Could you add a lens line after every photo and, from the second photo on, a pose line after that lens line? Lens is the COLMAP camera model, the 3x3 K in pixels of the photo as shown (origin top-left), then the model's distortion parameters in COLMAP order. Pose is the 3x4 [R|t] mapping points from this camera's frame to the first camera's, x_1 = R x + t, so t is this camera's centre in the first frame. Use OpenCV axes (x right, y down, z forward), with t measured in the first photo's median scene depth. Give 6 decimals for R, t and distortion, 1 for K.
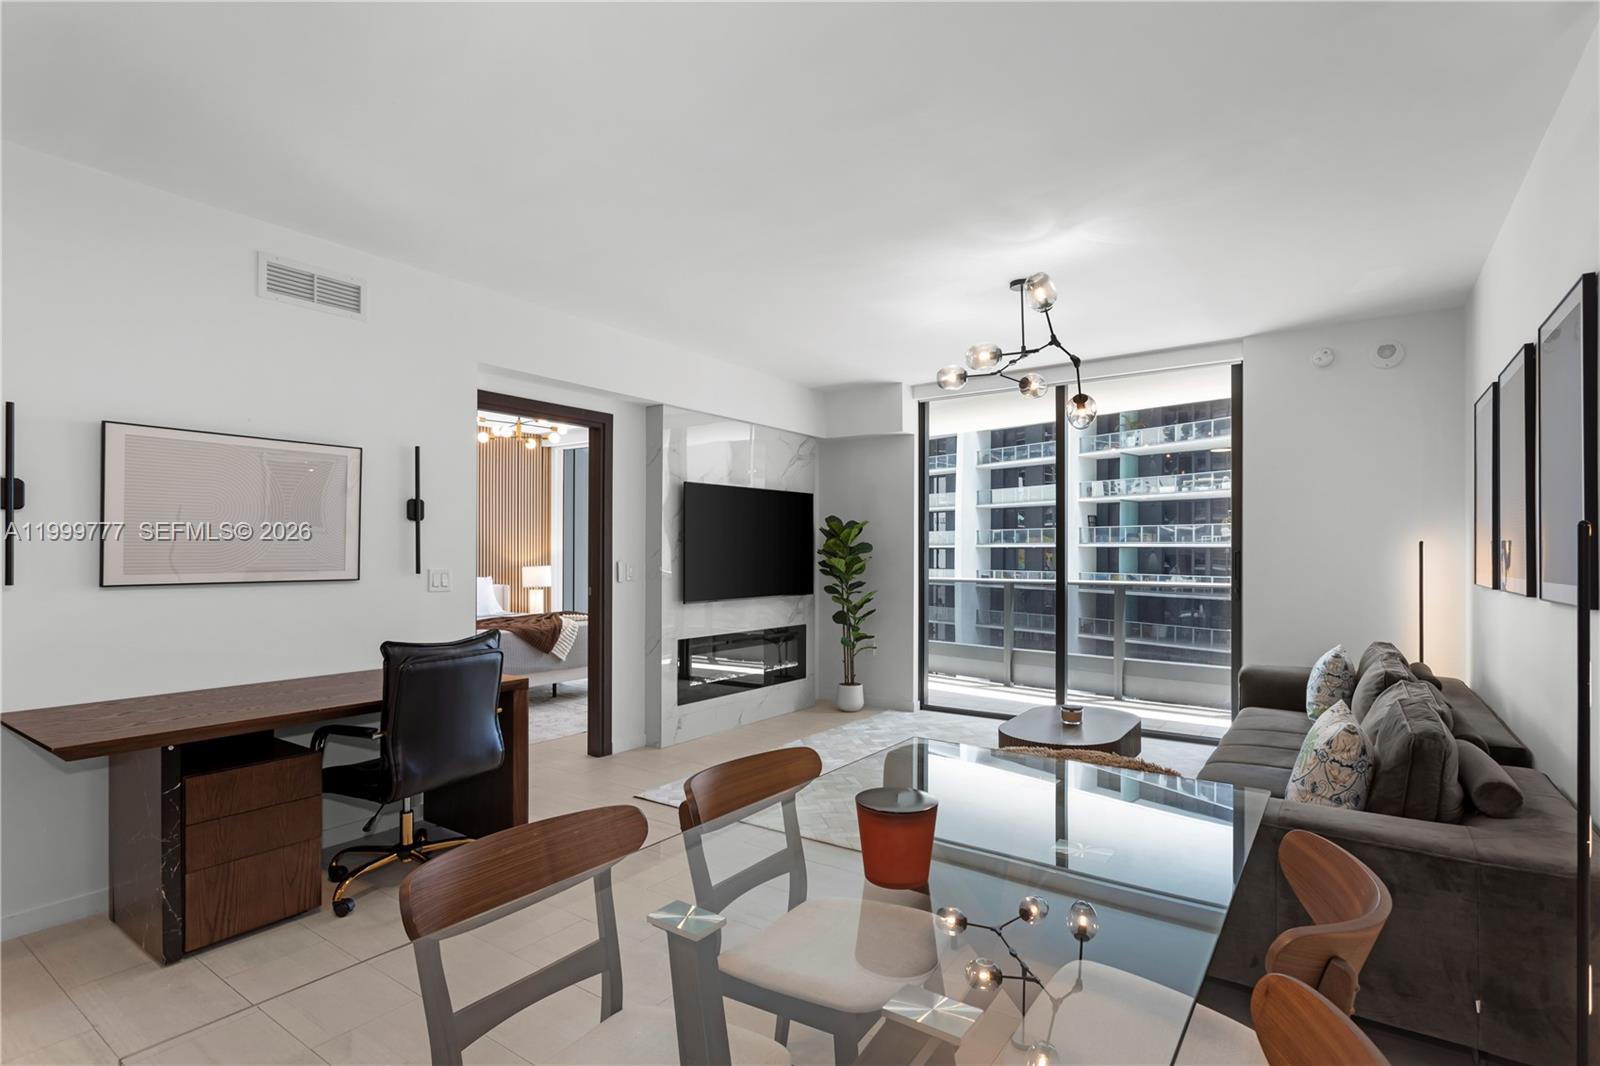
lens RADIAL K [[783.5, 0, 801.8], [0, 783.5, 549.7], [0, 0, 1]] dist [-0.015671, 0.009838]
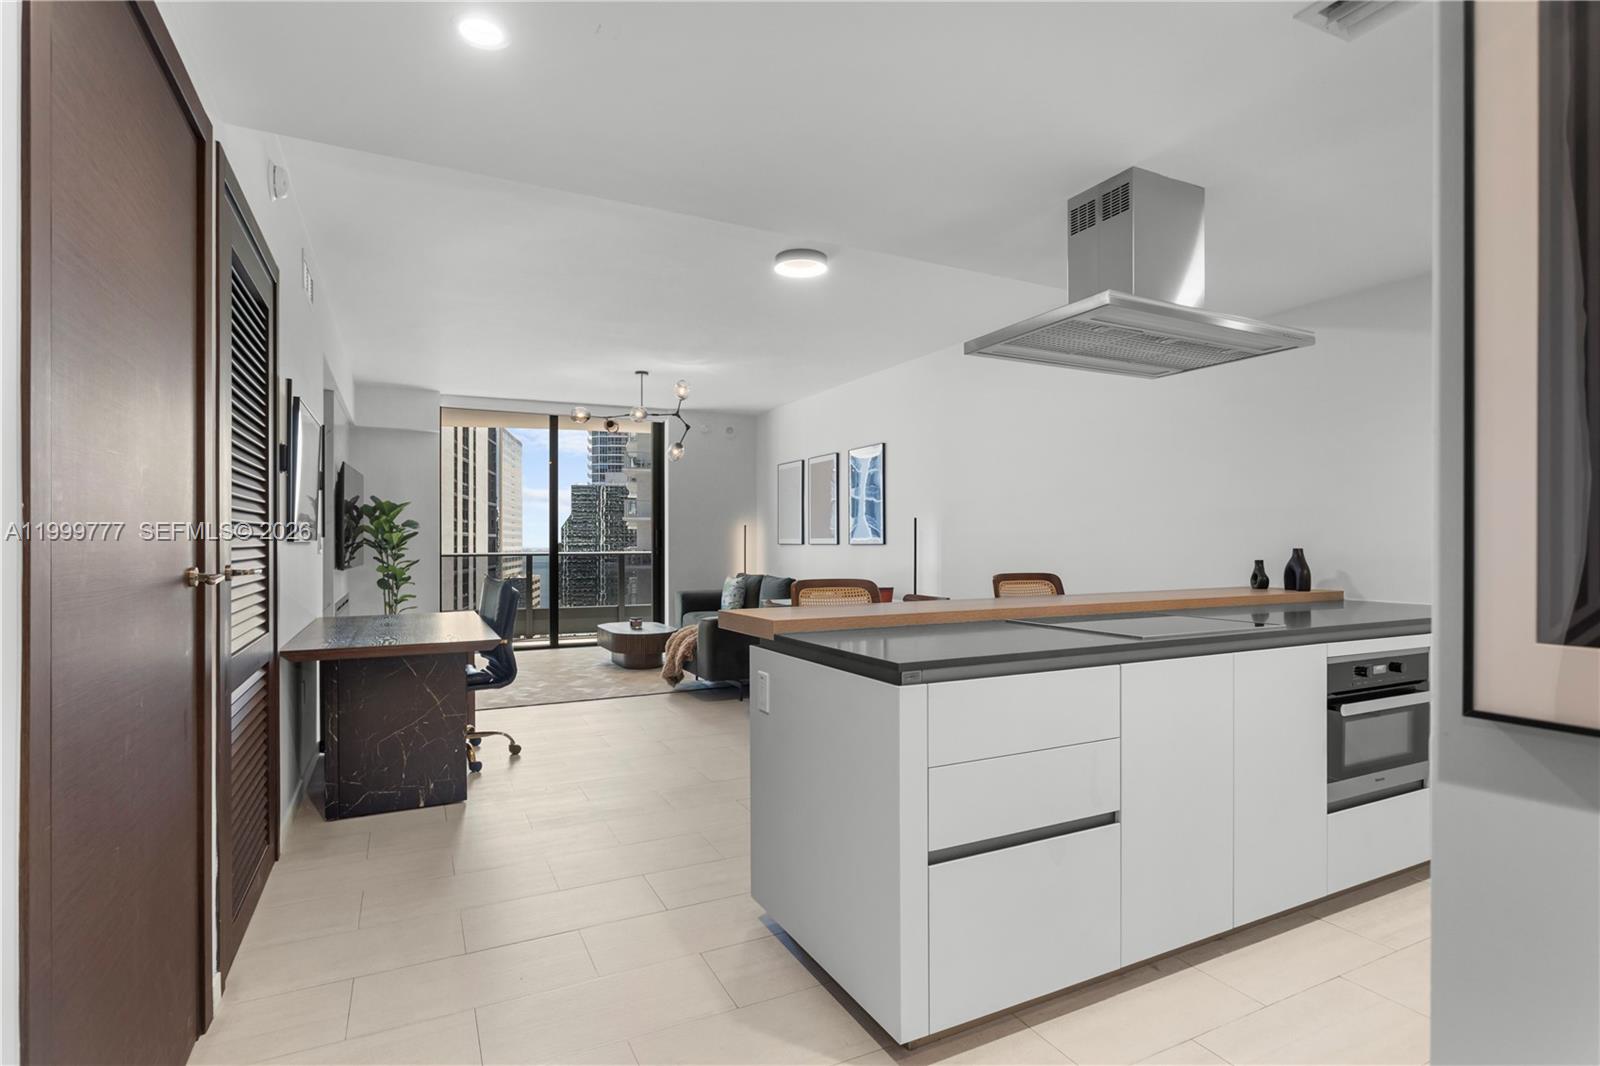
lens RADIAL K [[781.8, 0, 801.2], [0, 781.8, 536.2], [0, 0, 1]] dist [-0.013454, 0.010328]
pose [[0.468424, 0.004522, 0.883492, -0.843589], [-0.003009, 0.999989, -0.003523, 0.022472], [-0.883499, -0.001008, 0.468432, -0.102309]]
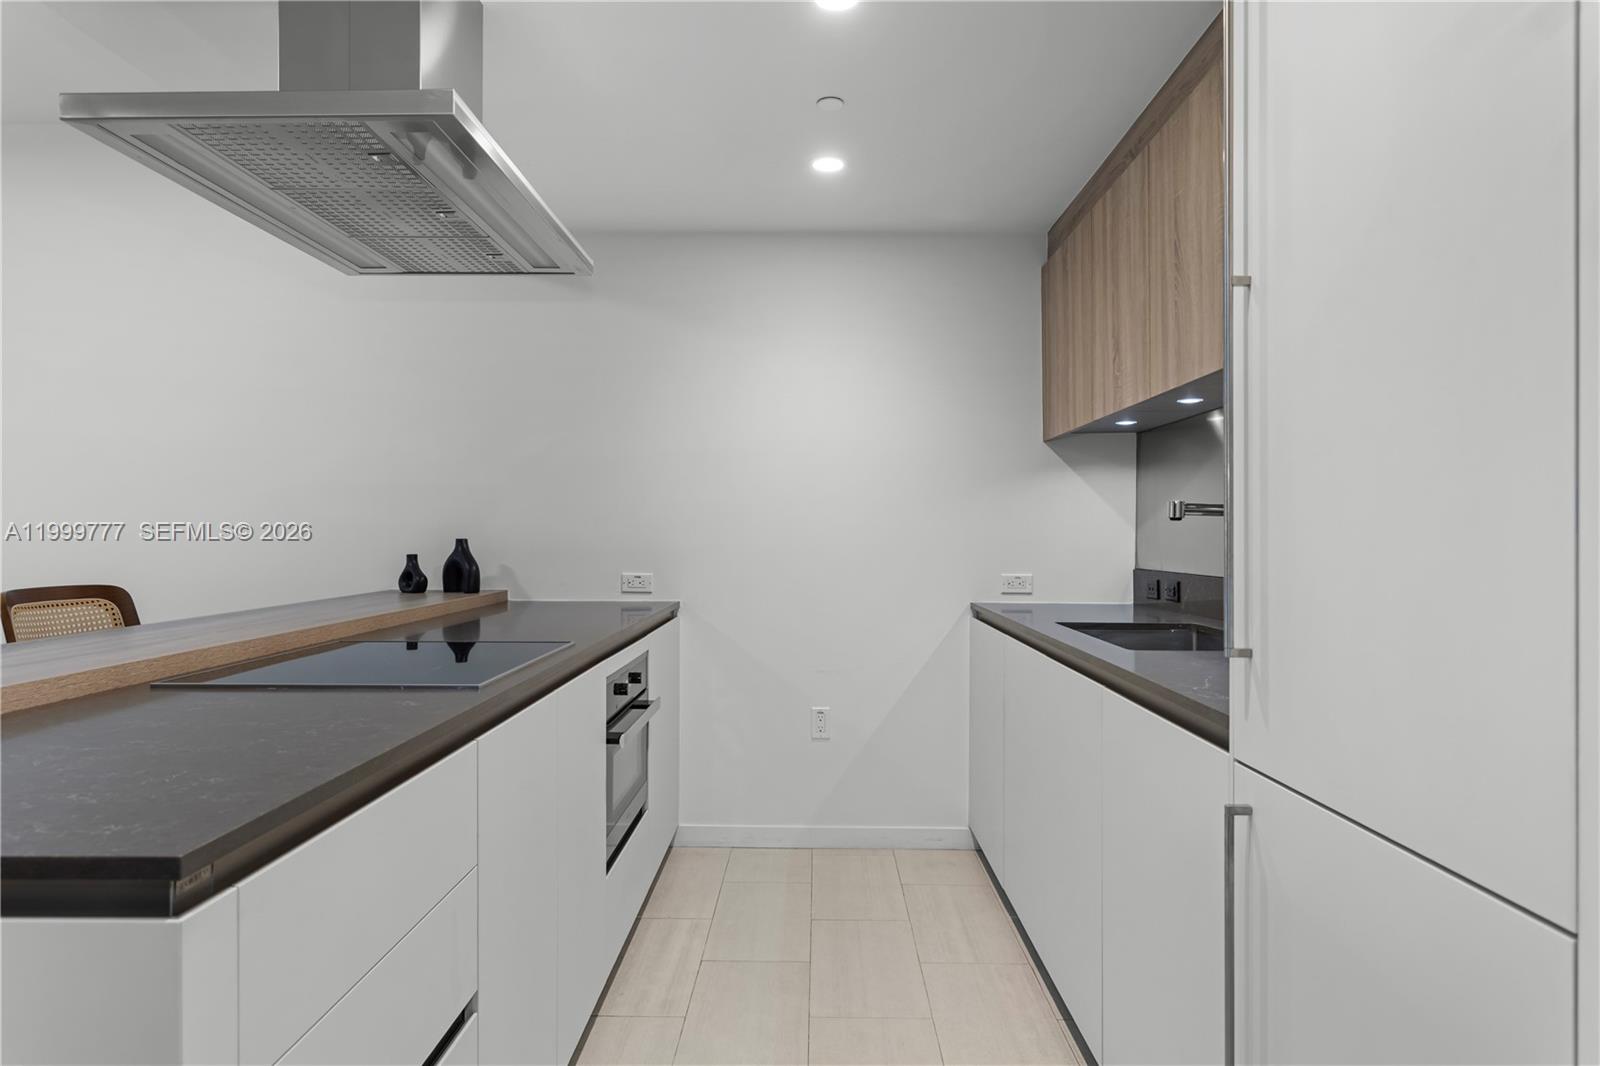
lens RADIAL K [[976.2, 0, 802.6], [0, 976.2, 520.8], [0, 0, 1]] dist [0.000371, 0.021124]
pose [[-0.569863, 0.005635, 0.821720, -0.715748], [-0.007169, 0.999904, -0.011829, 0.023580], [-0.821708, -0.012631, -0.569768, 0.022798]]
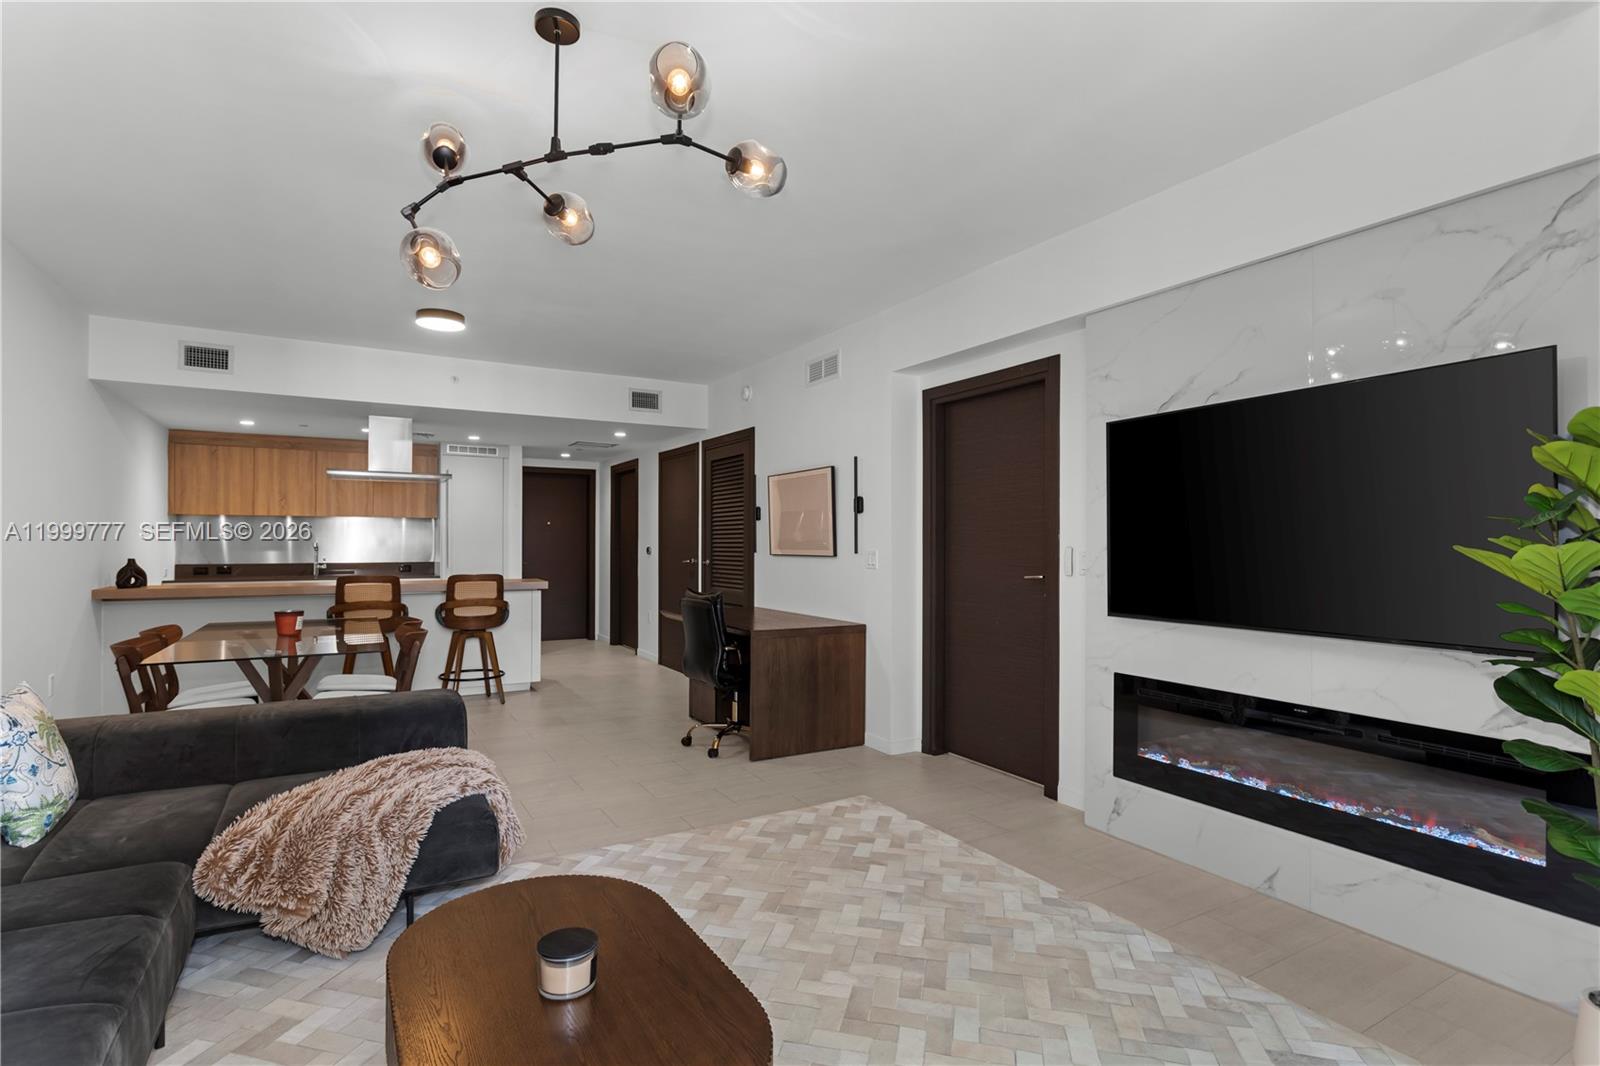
lens RADIAL K [[781.8, 0, 801.2], [0, 781.8, 536.2], [0, 0, 1]] dist [-0.013454, 0.010328]
pose [[-0.416213, -0.011502, -0.909194, 0.536198], [-0.000627, 0.999923, -0.012363, 0.012316], [0.909267, -0.004575, -0.416189, 1.062156]]
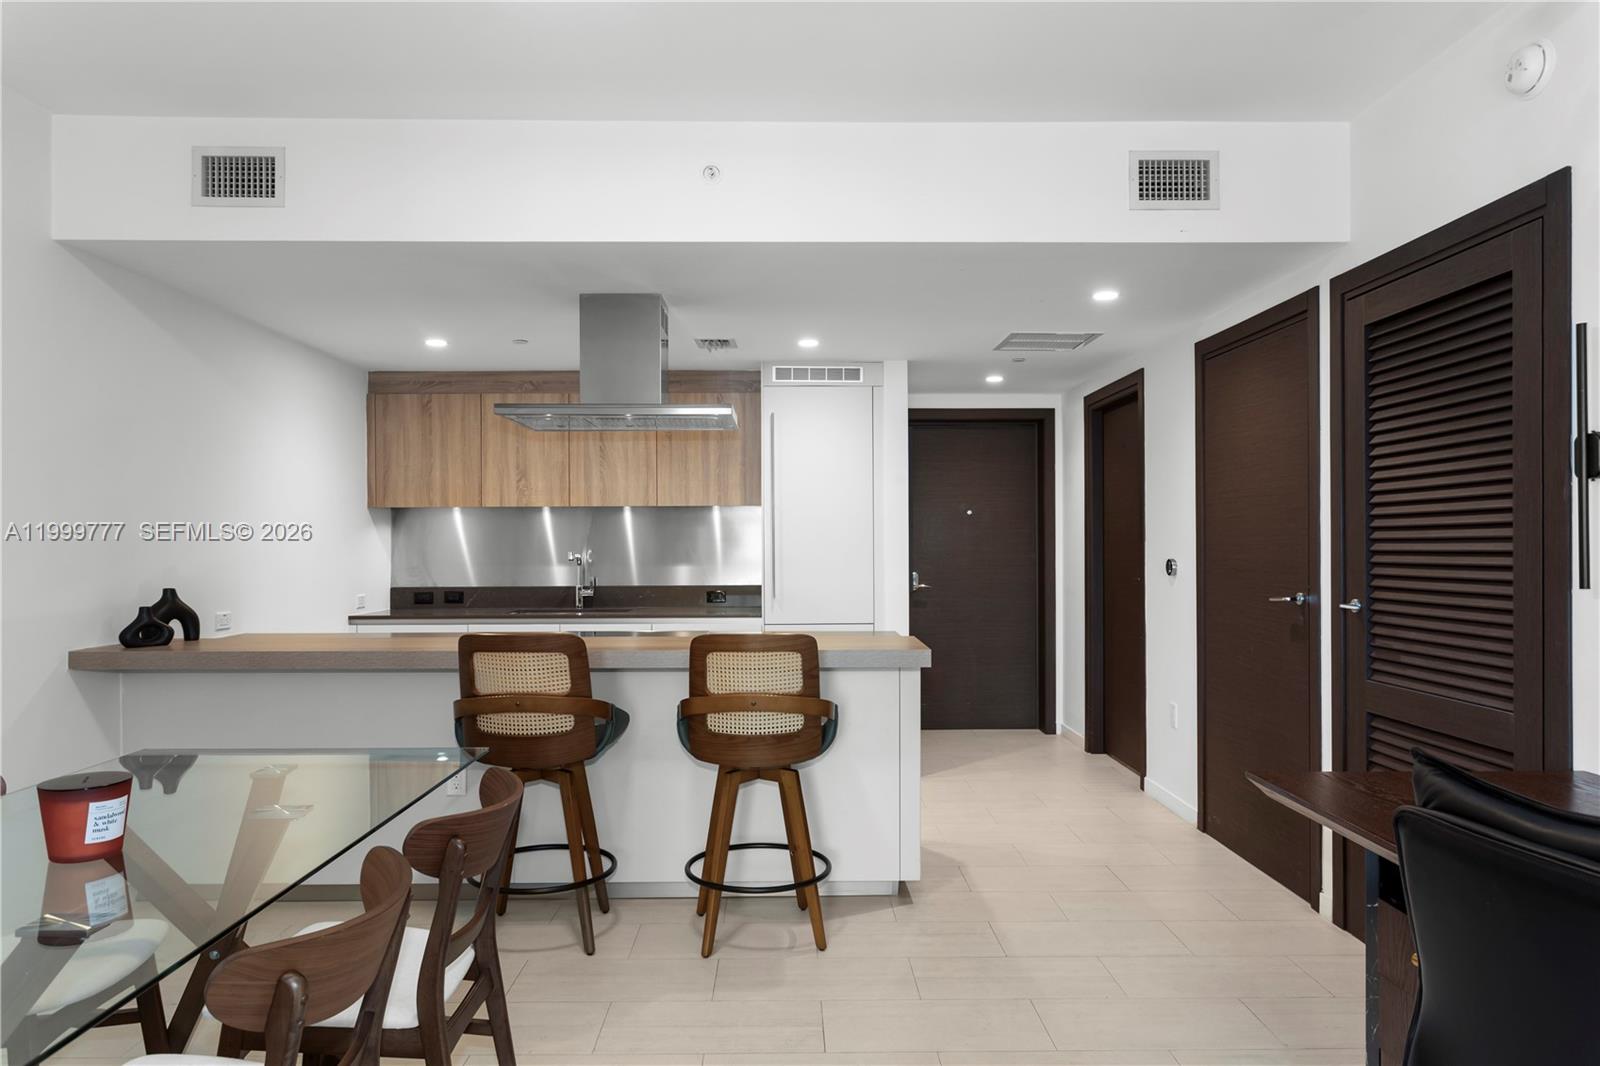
lens RADIAL K [[1020.4, 0, 797.2], [0, 1020.4, 543.2], [0, 0, 1]] dist [0.005551, 0.000986]
pose [[-0.808776, 0.000232, -0.588117, 0.035505], [0.003486, 0.999984, -0.004400, 0.002937], [0.588106, -0.005609, -0.808764, 0.665460]]
